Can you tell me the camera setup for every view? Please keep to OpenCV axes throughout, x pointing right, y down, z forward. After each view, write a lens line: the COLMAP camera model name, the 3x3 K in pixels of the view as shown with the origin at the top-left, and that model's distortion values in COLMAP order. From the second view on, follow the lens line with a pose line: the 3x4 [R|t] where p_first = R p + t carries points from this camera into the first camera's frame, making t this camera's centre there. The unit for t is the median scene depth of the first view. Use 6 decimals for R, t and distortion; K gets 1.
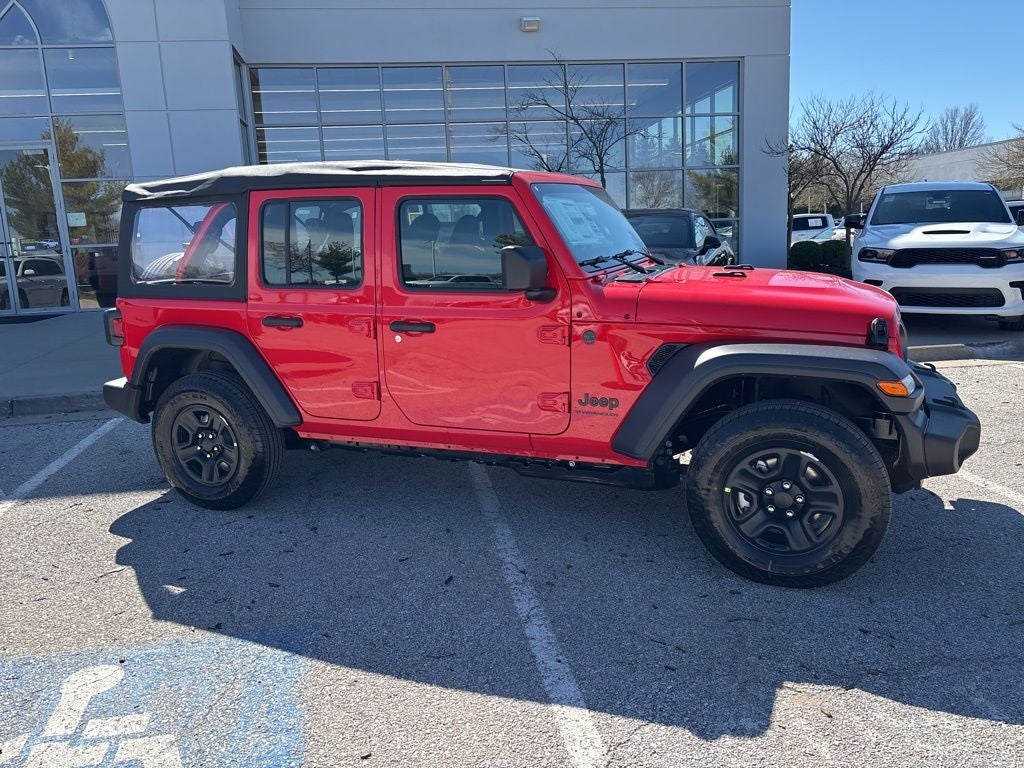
lens RADIAL K [[776.1, 0, 509.8], [0, 776.1, 382.4], [0, 0, 1]] dist [0.046727, -0.057209]
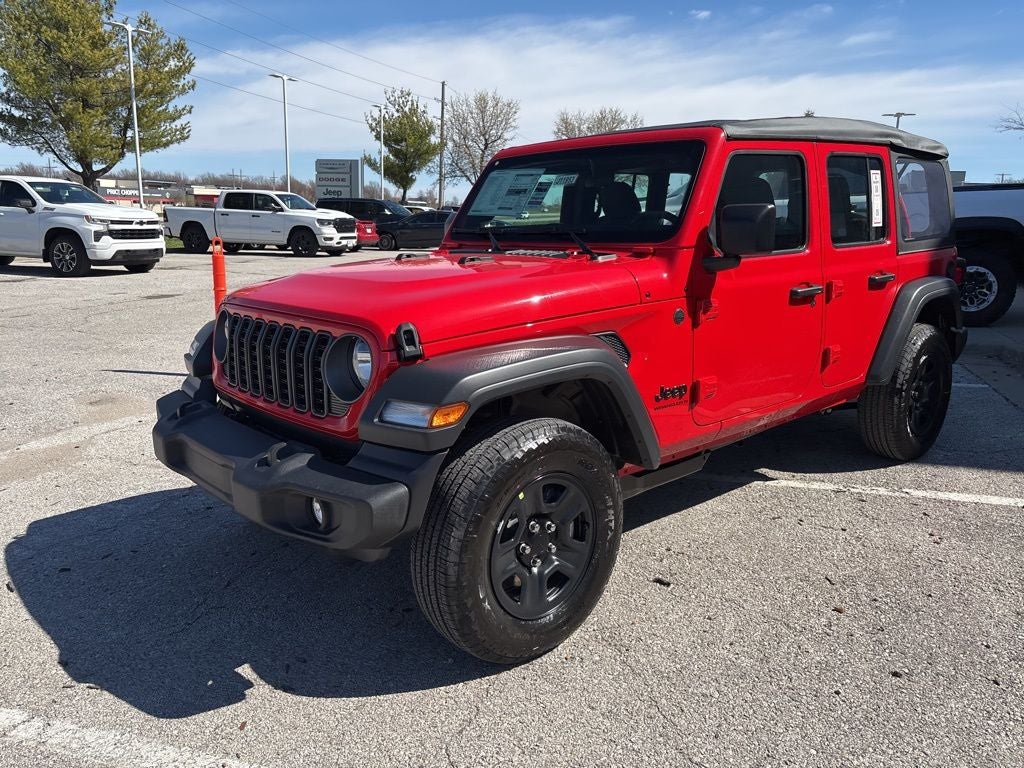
lens RADIAL K [[776.1, 0, 507.5], [0, 776.1, 375.5], [0, 0, 1]] dist [0.046727, -0.057209]
pose [[-0.446045, 0.217879, -0.868086, 1.071505], [-0.159889, 0.934916, 0.316808, -0.320555], [0.880613, 0.280108, -0.382178, 1.522420]]
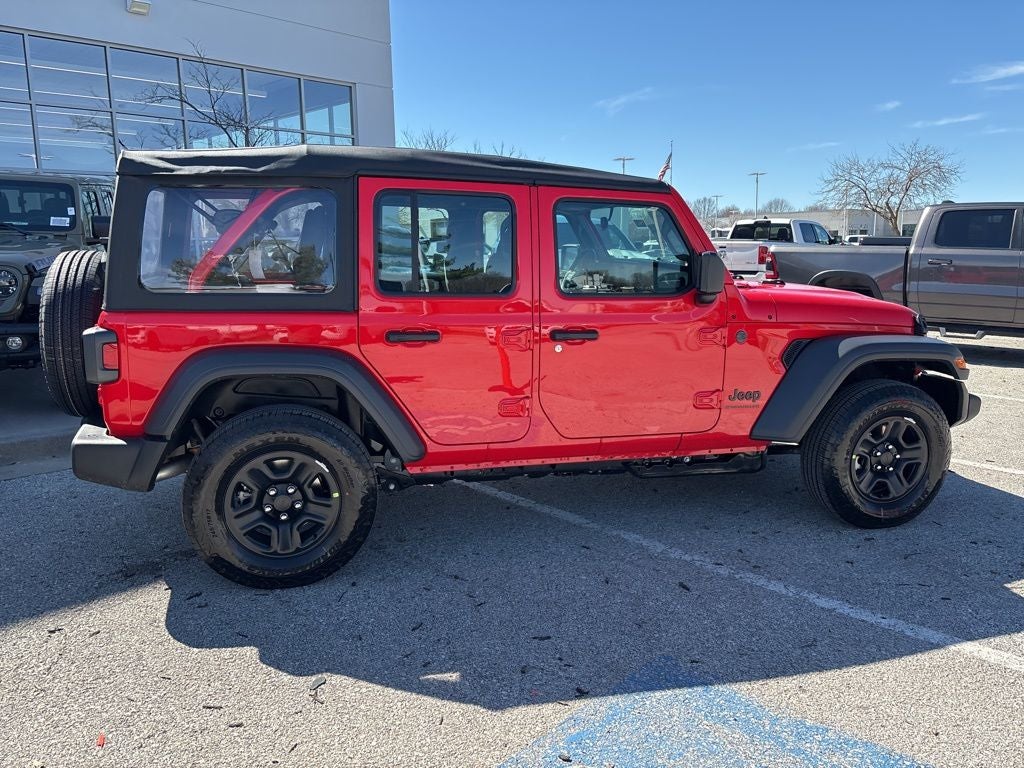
lens RADIAL K [[776.1, 0, 511.7], [0, 776.1, 376.0], [0, 0, 1]] dist [0.046727, -0.057209]
pose [[0.798697, -0.064681, 0.598248, -0.782551], [0.084740, 0.996388, -0.005406, -0.024029], [-0.595737, 0.055013, 0.801293, 0.301451]]
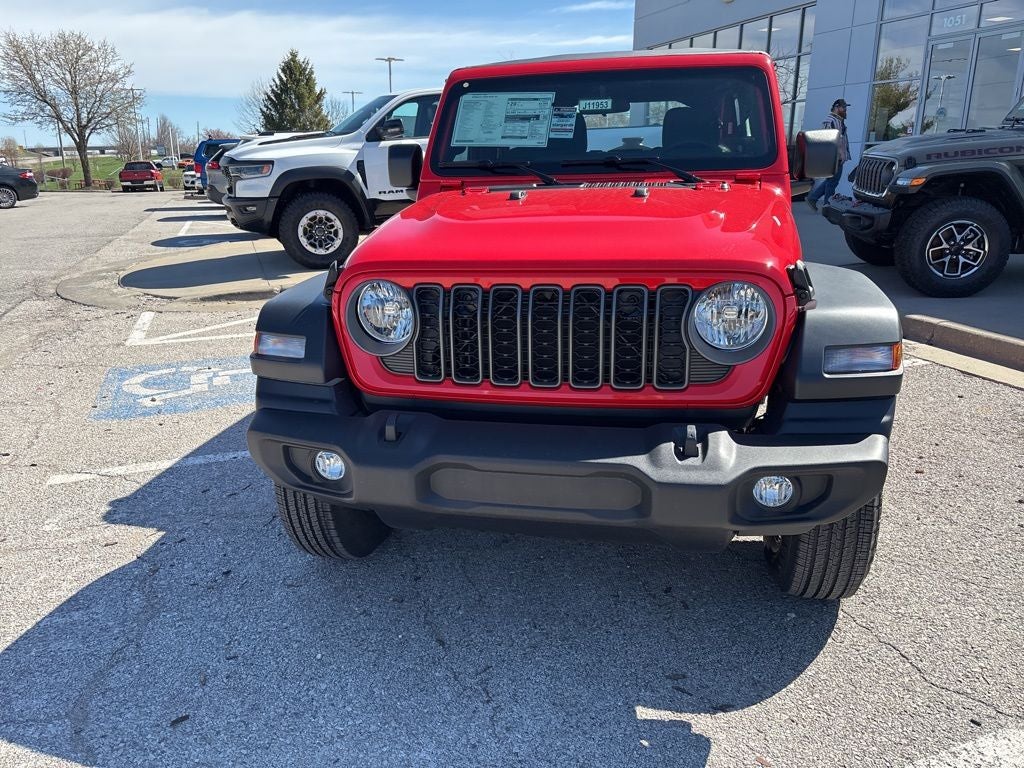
lens RADIAL K [[776.1, 0, 508.4], [0, 776.1, 392.2], [0, 0, 1]] dist [0.046727, -0.057209]
pose [[0.174931, 0.321232, -0.930704, 1.061400], [-0.184273, 0.939257, 0.289549, -0.180699], [0.967183, 0.120853, 0.223499, 0.876410]]
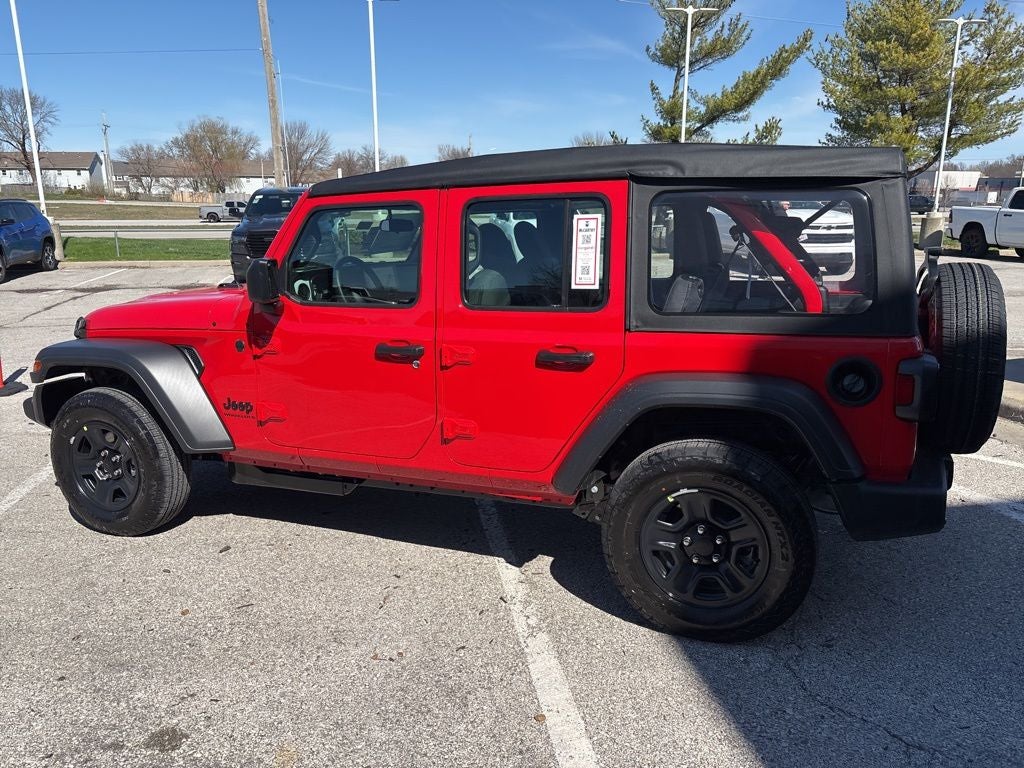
lens RADIAL K [[776.1, 0, 515.0], [0, 776.1, 385.8], [0, 0, 1]] dist [0.046727, -0.057209]
pose [[-0.999020, 0.044112, 0.003554, -0.099694], [0.041718, 0.911918, 0.408245, -0.499309], [0.014768, 0.407994, -0.912865, 2.304791]]
